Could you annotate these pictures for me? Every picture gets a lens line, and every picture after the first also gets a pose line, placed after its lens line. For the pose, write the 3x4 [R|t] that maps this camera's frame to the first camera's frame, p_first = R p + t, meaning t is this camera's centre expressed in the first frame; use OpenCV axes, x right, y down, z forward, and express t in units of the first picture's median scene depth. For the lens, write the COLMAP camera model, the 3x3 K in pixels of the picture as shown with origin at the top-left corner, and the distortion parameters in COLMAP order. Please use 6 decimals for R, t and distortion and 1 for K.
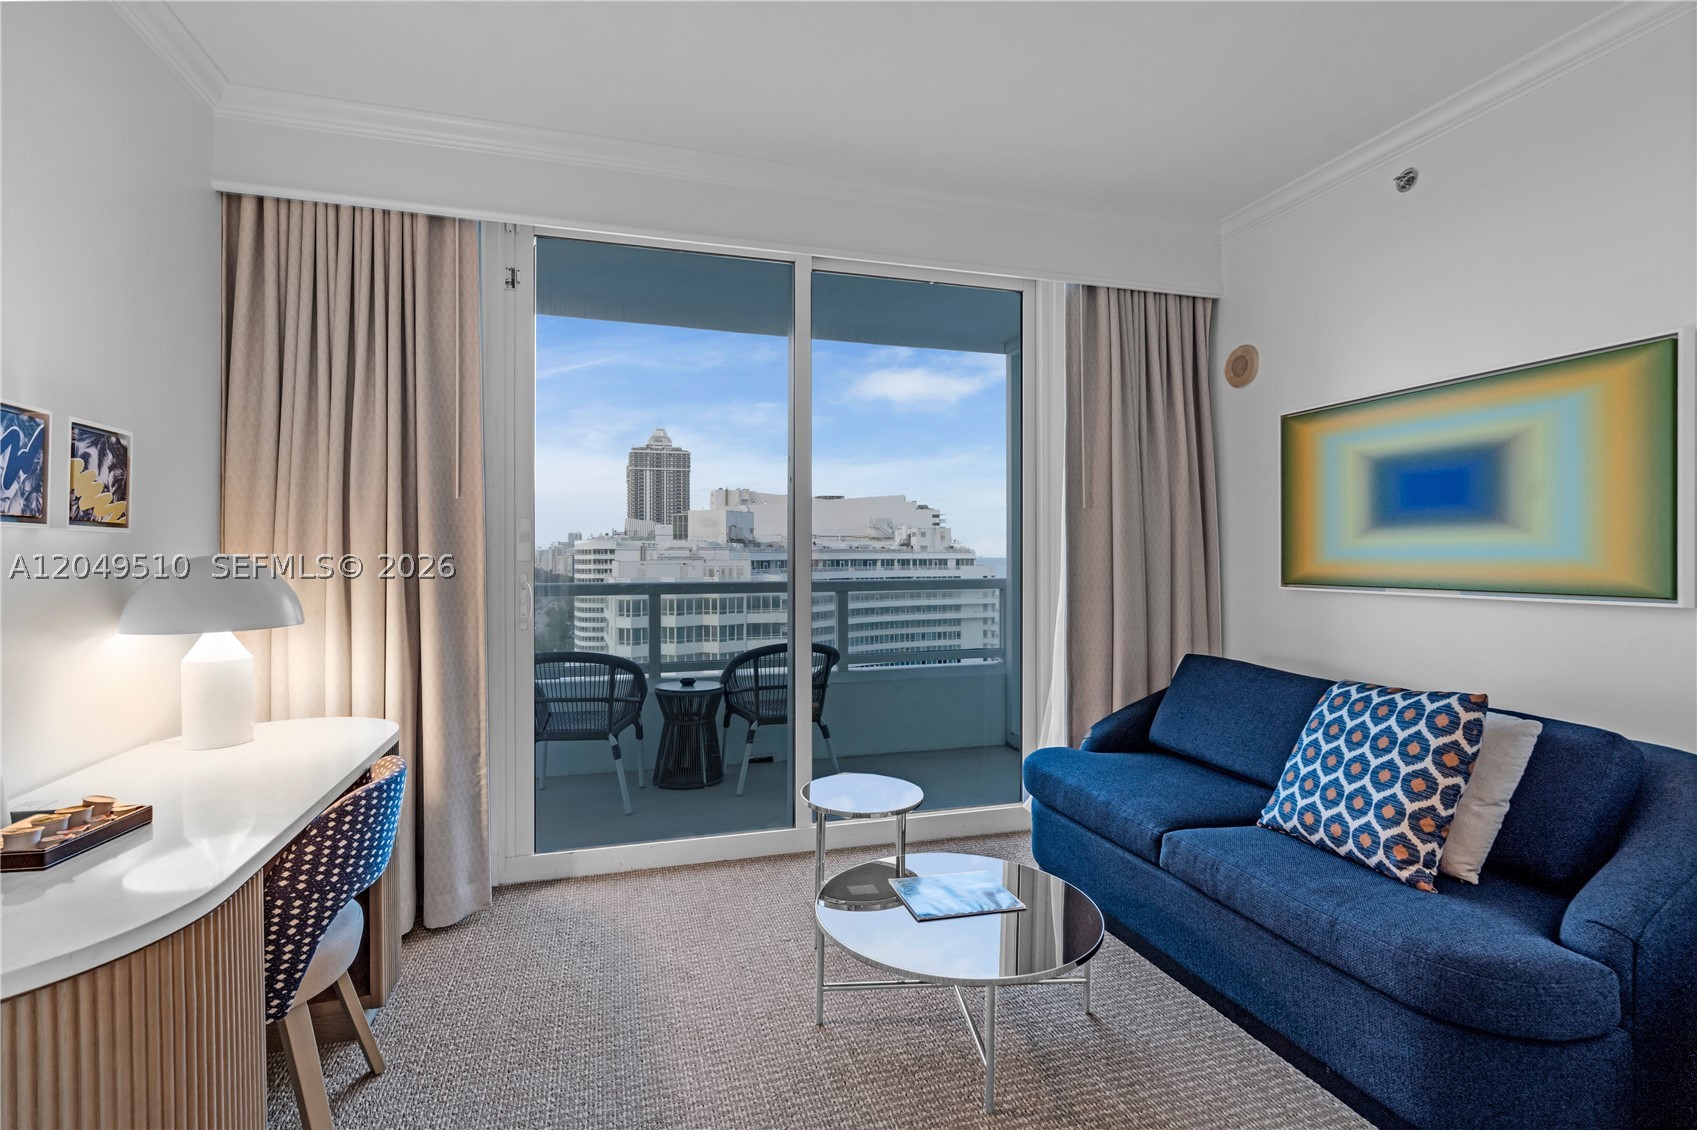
lens RADIAL K [[803.3, 0, 829.0], [0, 803.3, 552.1], [0, 0, 1]] dist [0.006623, 0.003519]
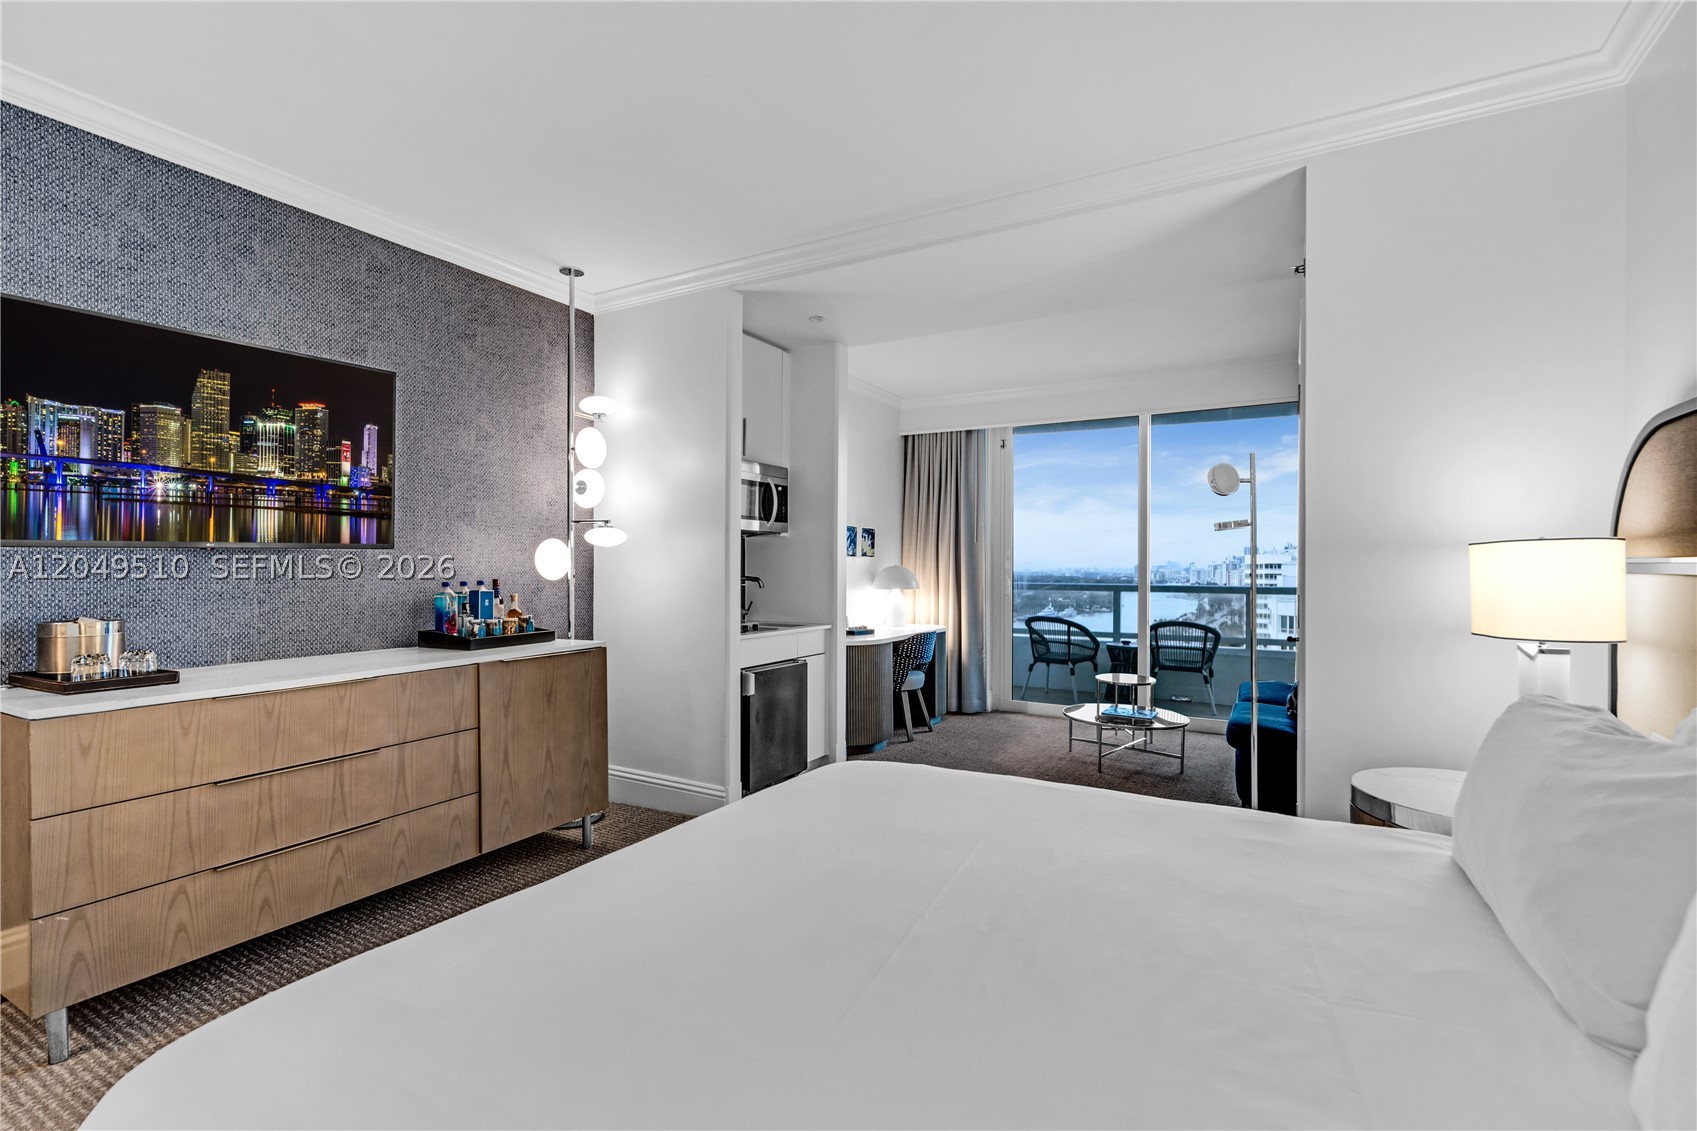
lens RADIAL K [[803.3, 0, 807.9], [0, 803.3, 566.7], [0, 0, 1]] dist [0.006623, 0.003519]
pose [[0.672002, 0.005507, -0.740528, 1.026925], [-0.005262, 0.999983, 0.002661, 0.001355], [0.740530, 0.002109, 0.672020, -1.045032]]
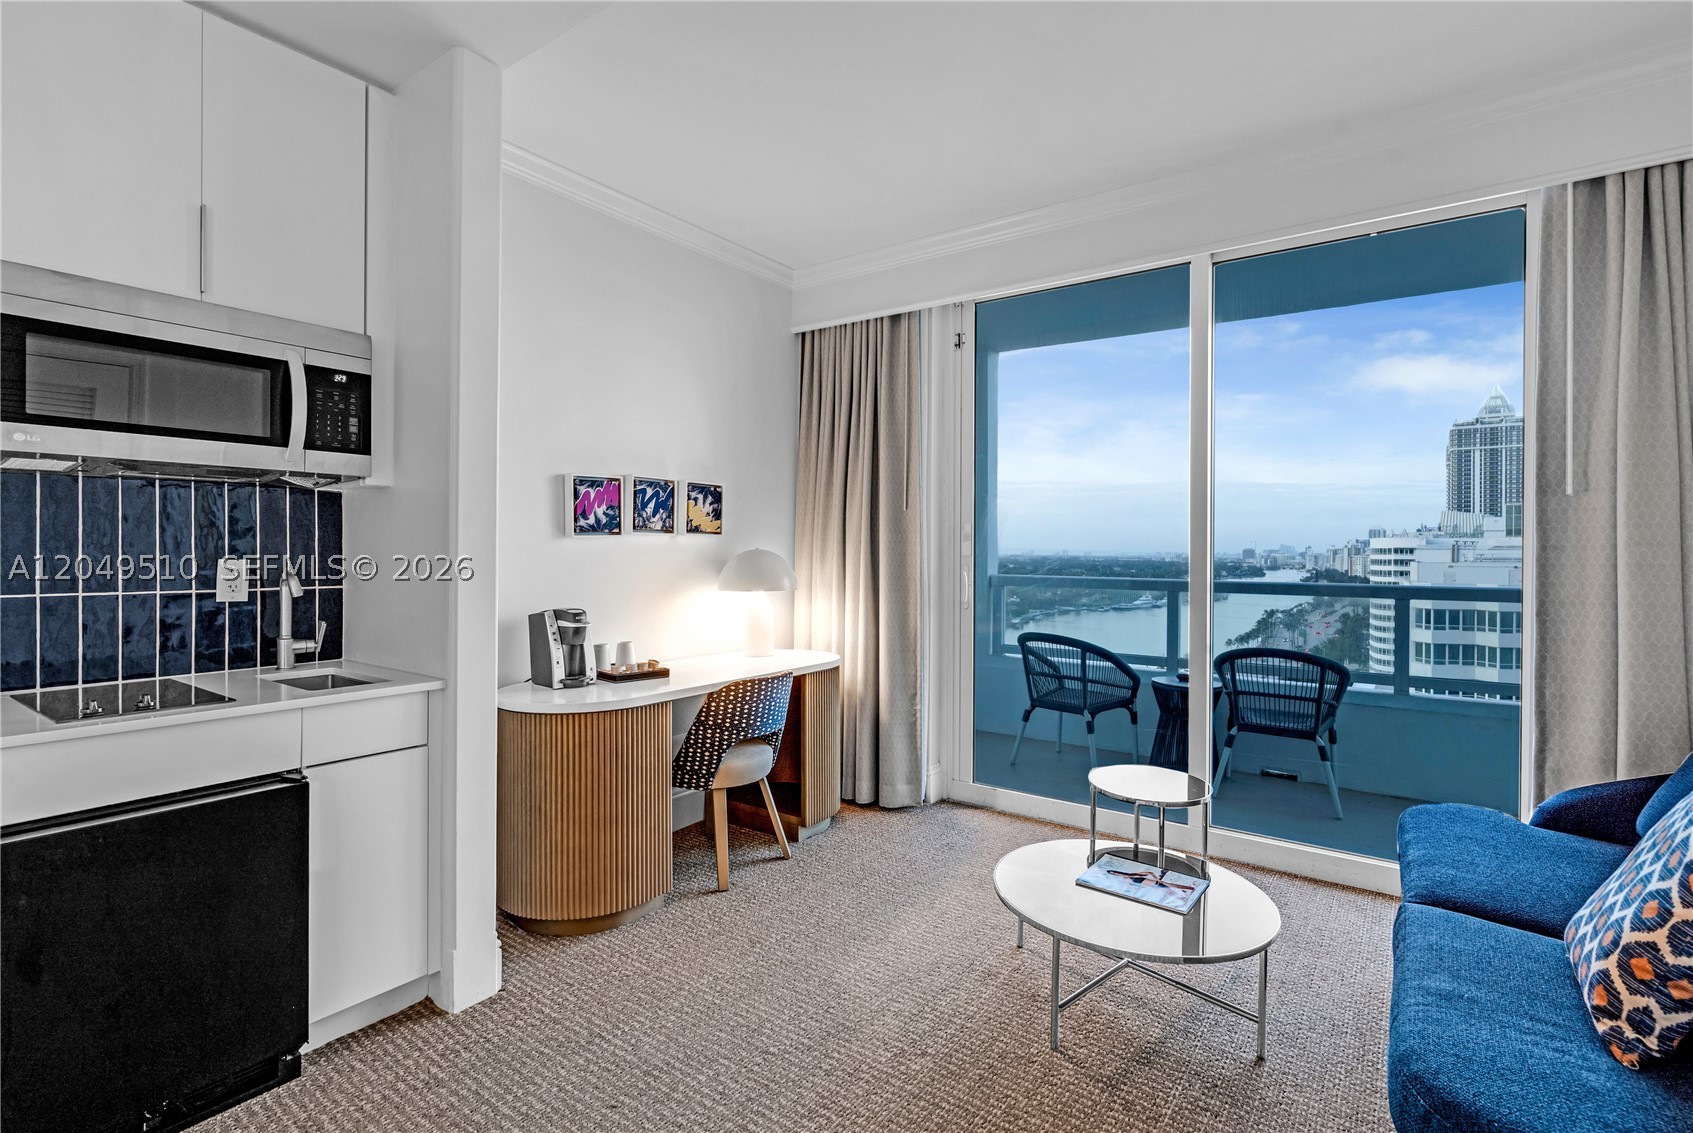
lens RADIAL K [[801.4, 0, 844.2], [0, 801.4, 548.8], [0, 0, 1]] dist [0.006623, 0.003519]
pose [[0.610981, 0.005145, -0.791628, 0.596529], [-0.006996, 0.999975, 0.001099, -0.000030], [0.791614, 0.004866, 0.611002, 0.055388]]
